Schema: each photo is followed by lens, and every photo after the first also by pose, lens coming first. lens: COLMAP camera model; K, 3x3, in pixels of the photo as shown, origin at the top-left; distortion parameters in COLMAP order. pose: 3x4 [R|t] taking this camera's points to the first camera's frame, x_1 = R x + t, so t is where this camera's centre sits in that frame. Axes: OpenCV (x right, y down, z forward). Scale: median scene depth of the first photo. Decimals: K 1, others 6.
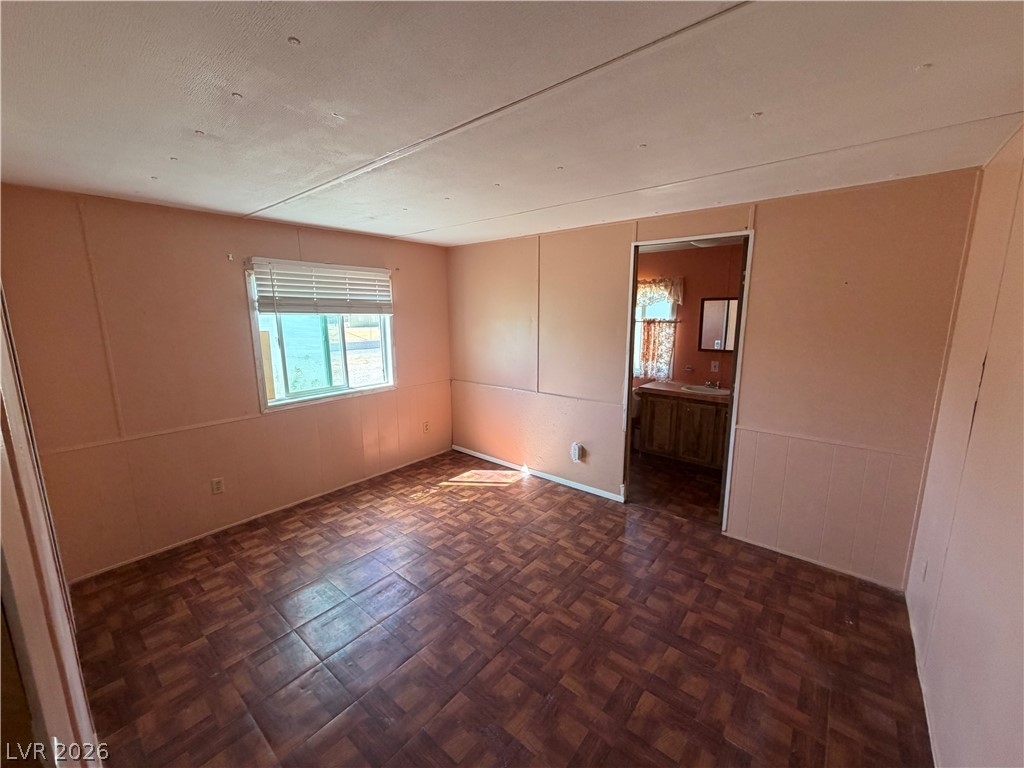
lens RADIAL K [[409.3, 0, 509.1], [0, 409.3, 383.3], [0, 0, 1]] dist [0.000644, 0.000083]
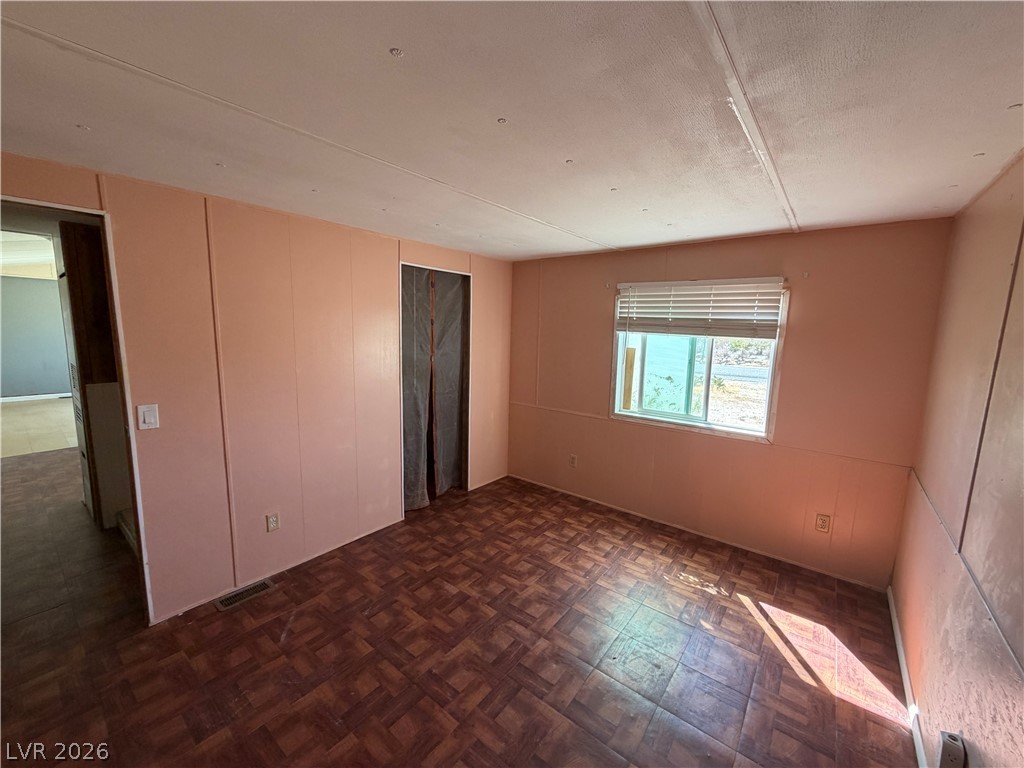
lens RADIAL K [[409.3, 0, 508.4], [0, 409.3, 383.0], [0, 0, 1]] dist [0.000644, 0.000083]
pose [[0.022089, 0.146731, -0.988930, 0.568899], [-0.199132, 0.969997, 0.139474, -0.138441], [0.979724, 0.193847, 0.050645, 0.709356]]
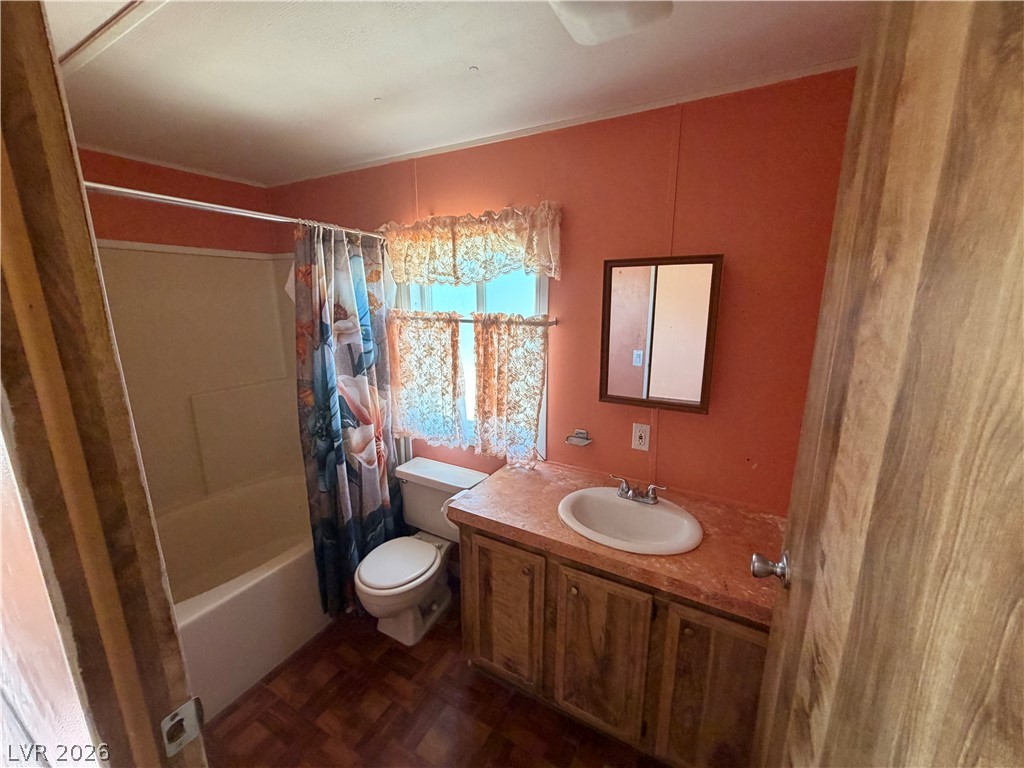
lens RADIAL K [[409.3, 0, 511.2], [0, 409.3, 386.0], [0, 0, 1]] dist [0.000644, 0.000083]
pose [[0.981921, -0.042651, 0.184422, 0.087631], [0.034848, 0.998363, 0.045347, -0.031702], [-0.186054, -0.038101, 0.981800, 0.180778]]
